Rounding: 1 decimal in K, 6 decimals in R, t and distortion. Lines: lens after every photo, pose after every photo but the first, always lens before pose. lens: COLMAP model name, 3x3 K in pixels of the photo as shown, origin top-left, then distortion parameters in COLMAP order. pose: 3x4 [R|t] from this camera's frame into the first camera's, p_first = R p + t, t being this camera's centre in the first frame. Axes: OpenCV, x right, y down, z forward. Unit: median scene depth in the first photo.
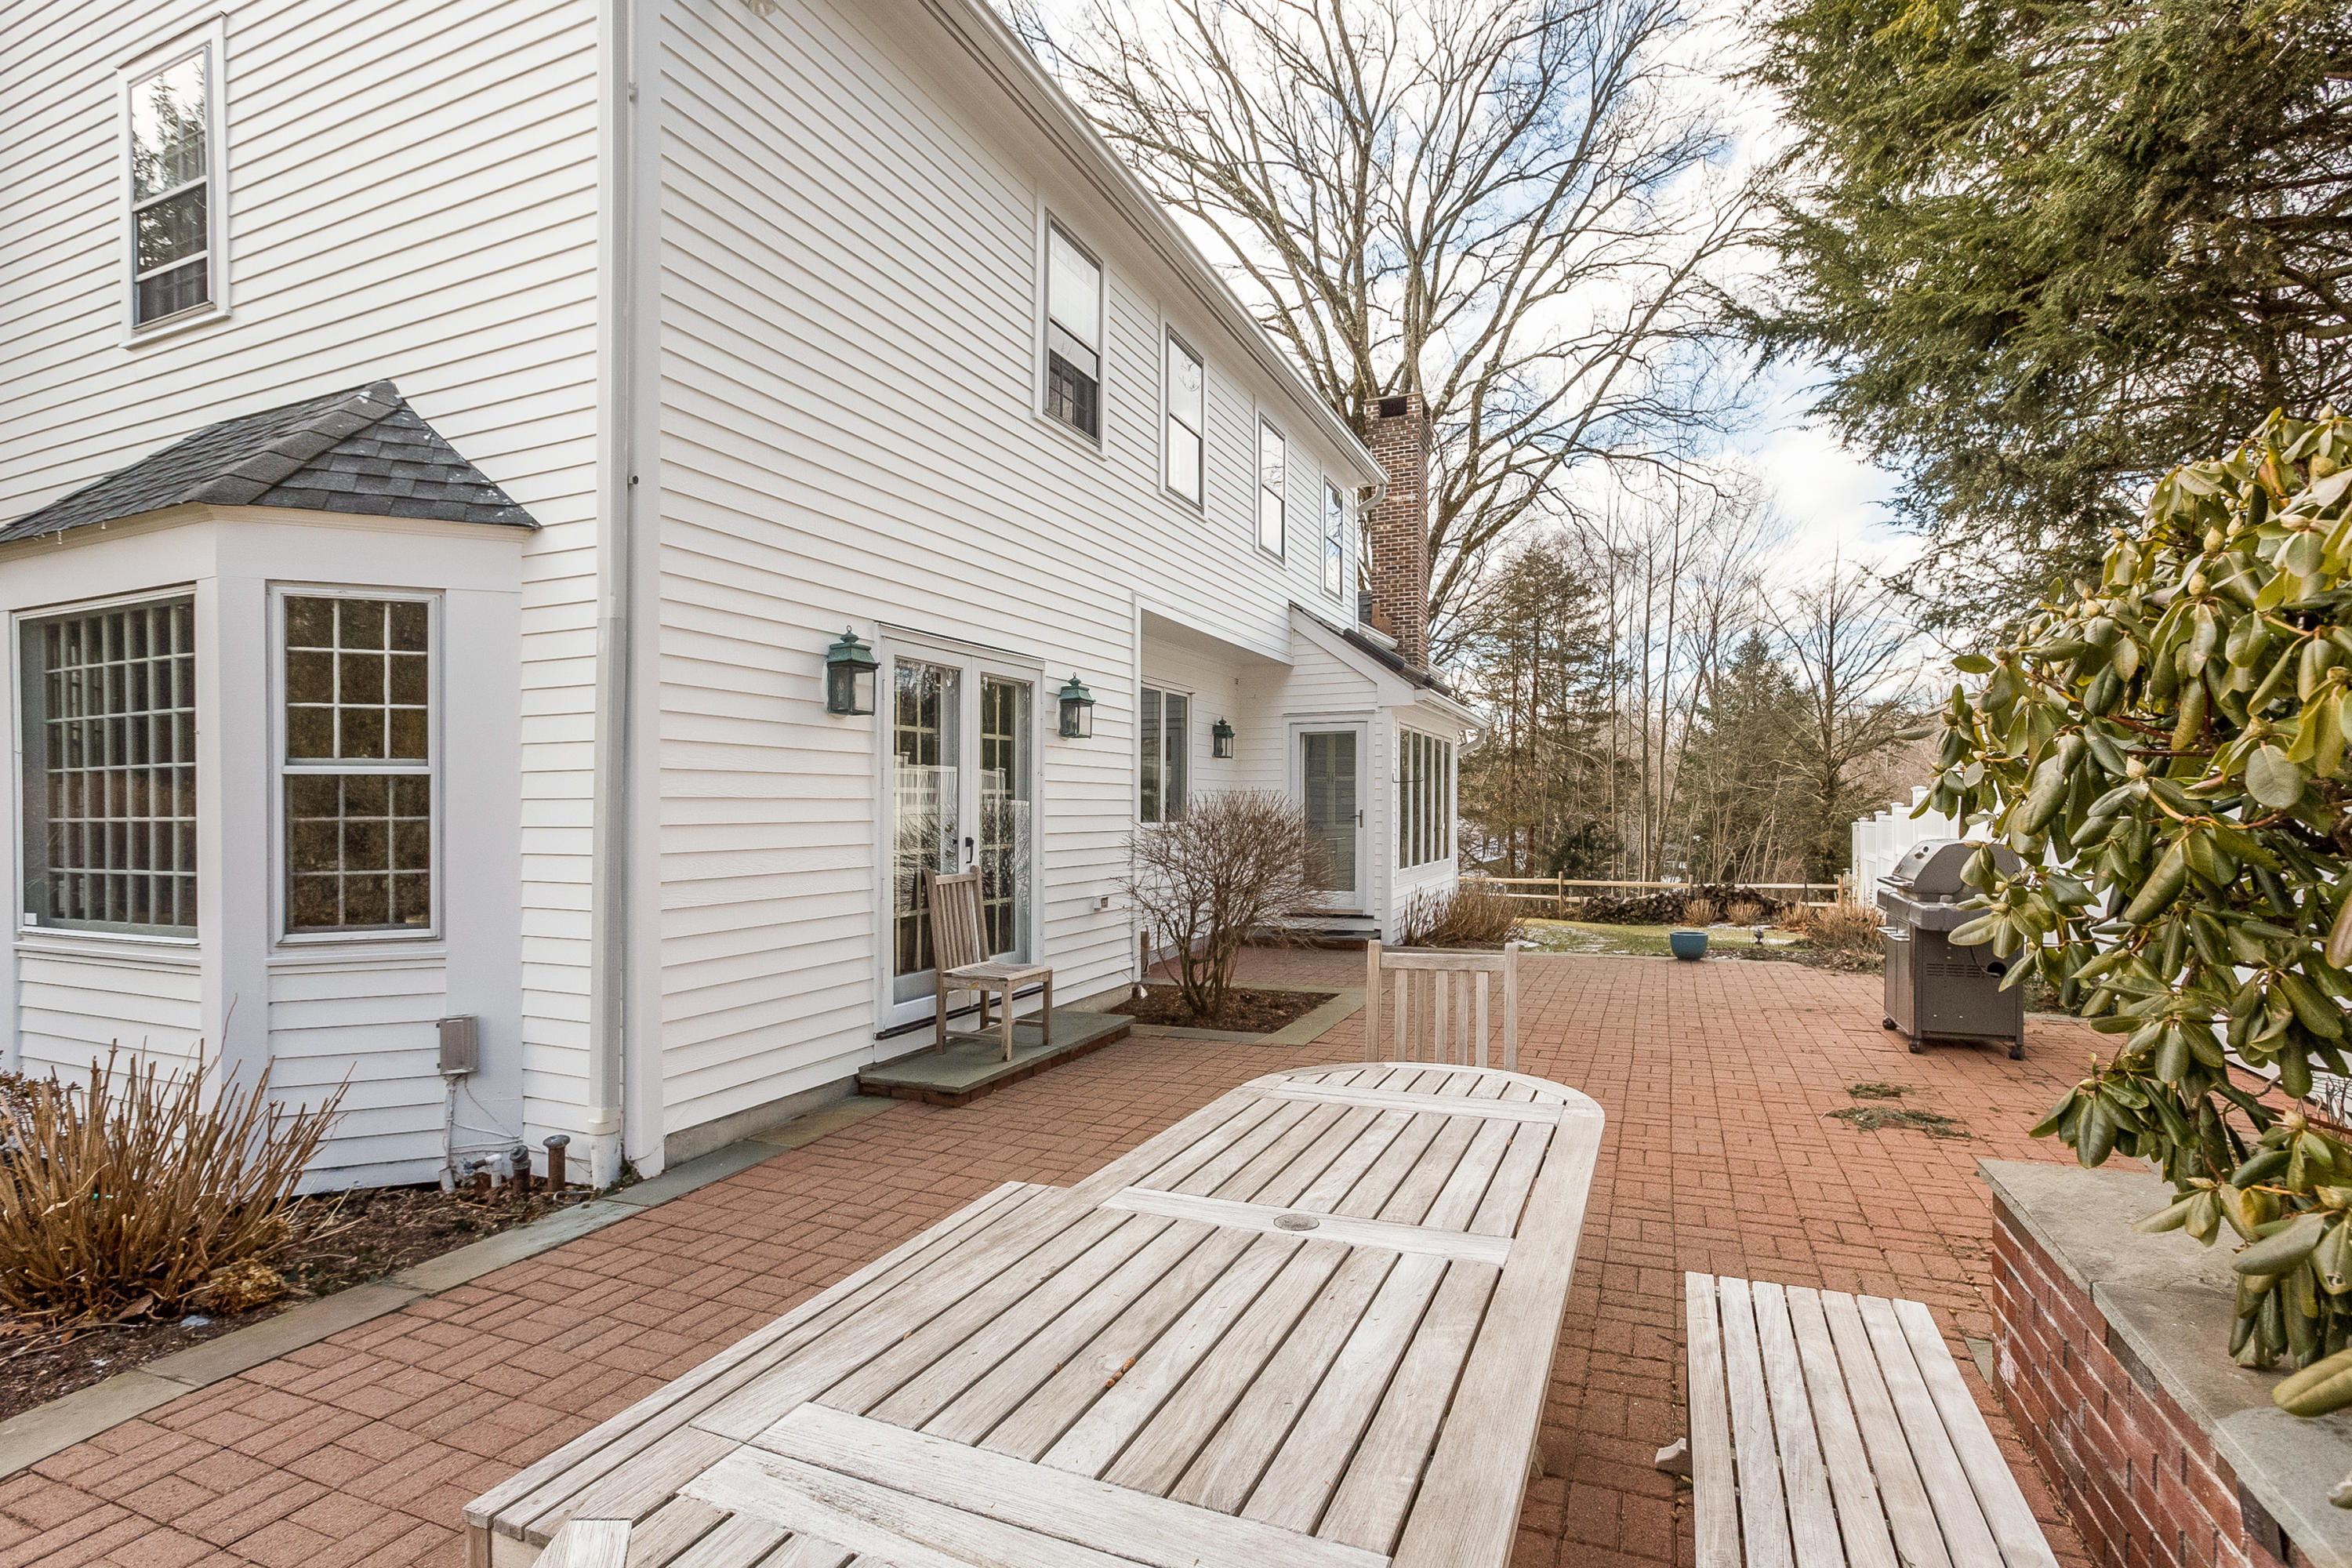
lens RADIAL K [[1076.0, 0, 1229.5], [0, 1076.0, 822.4], [0, 0, 1]] dist [-0.016989, 0.003626]
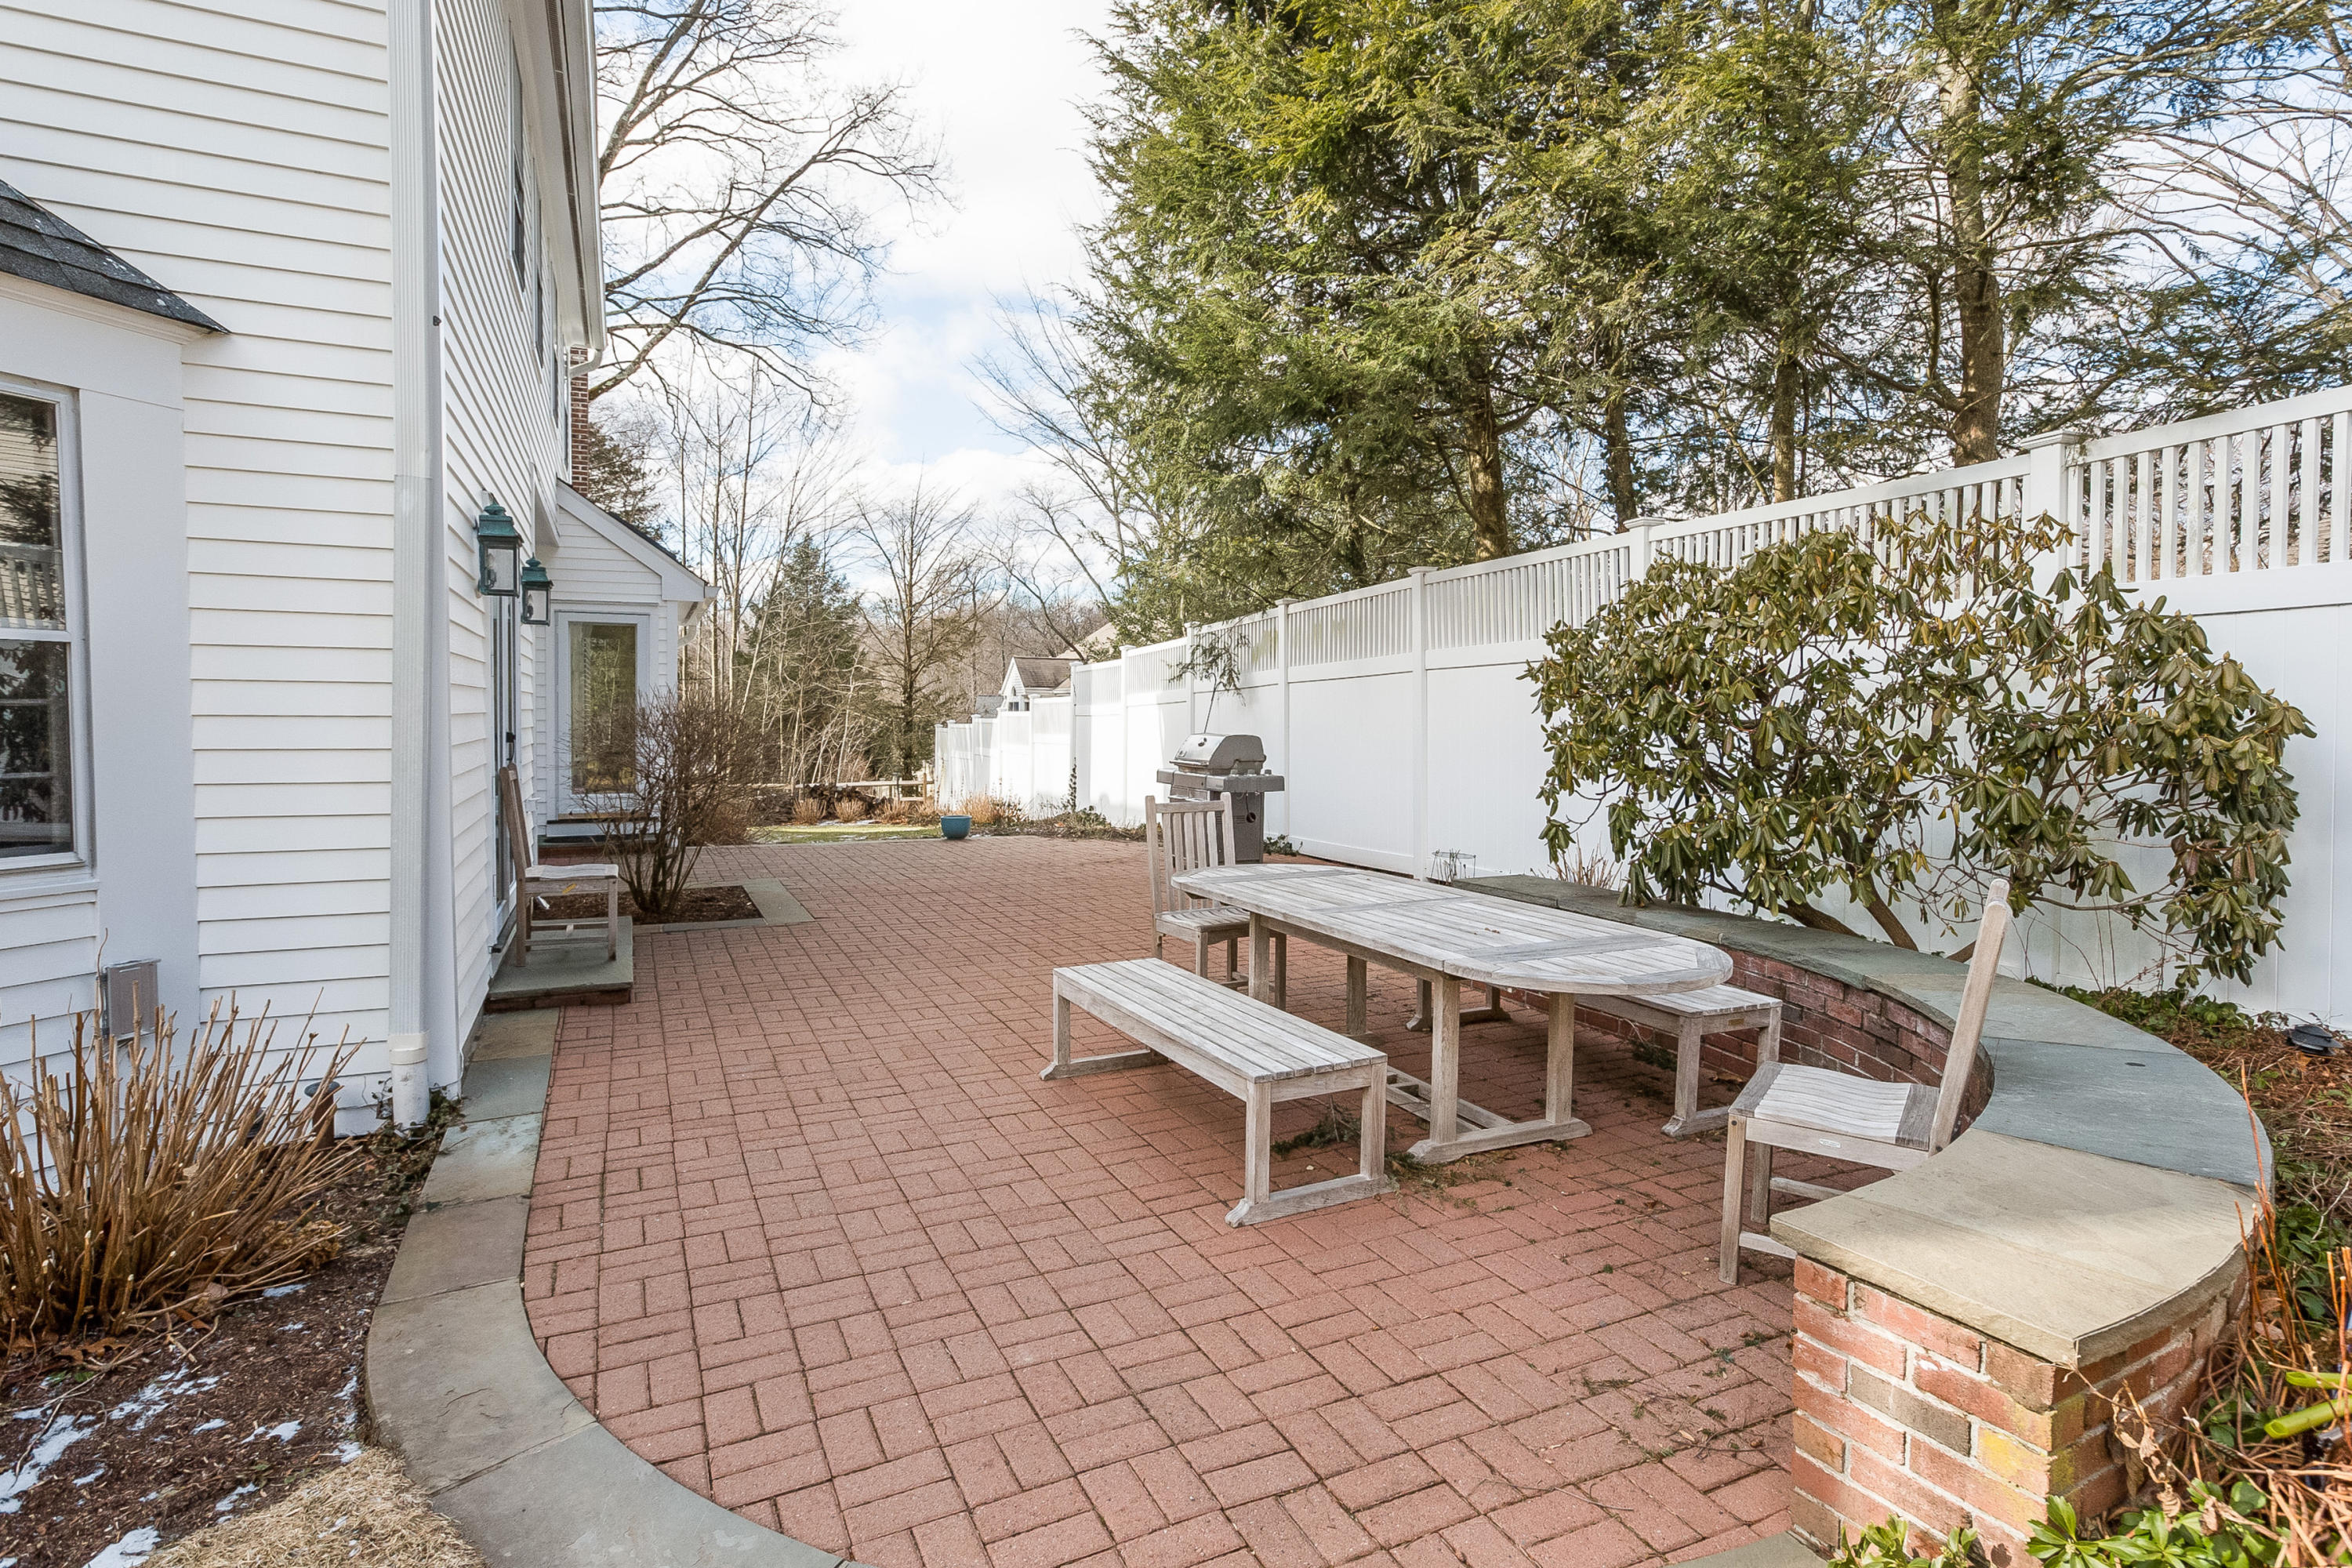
lens RADIAL K [[1221.2, 0, 1146.6], [0, 1221.2, 747.8], [0, 0, 1]] dist [-0.009541, 0.008456]
pose [[0.680402, -0.013650, 0.732712, -0.848094], [0.001286, 0.999847, 0.017433, 0.014851], [-0.732838, -0.010920, 0.680316, -0.112184]]
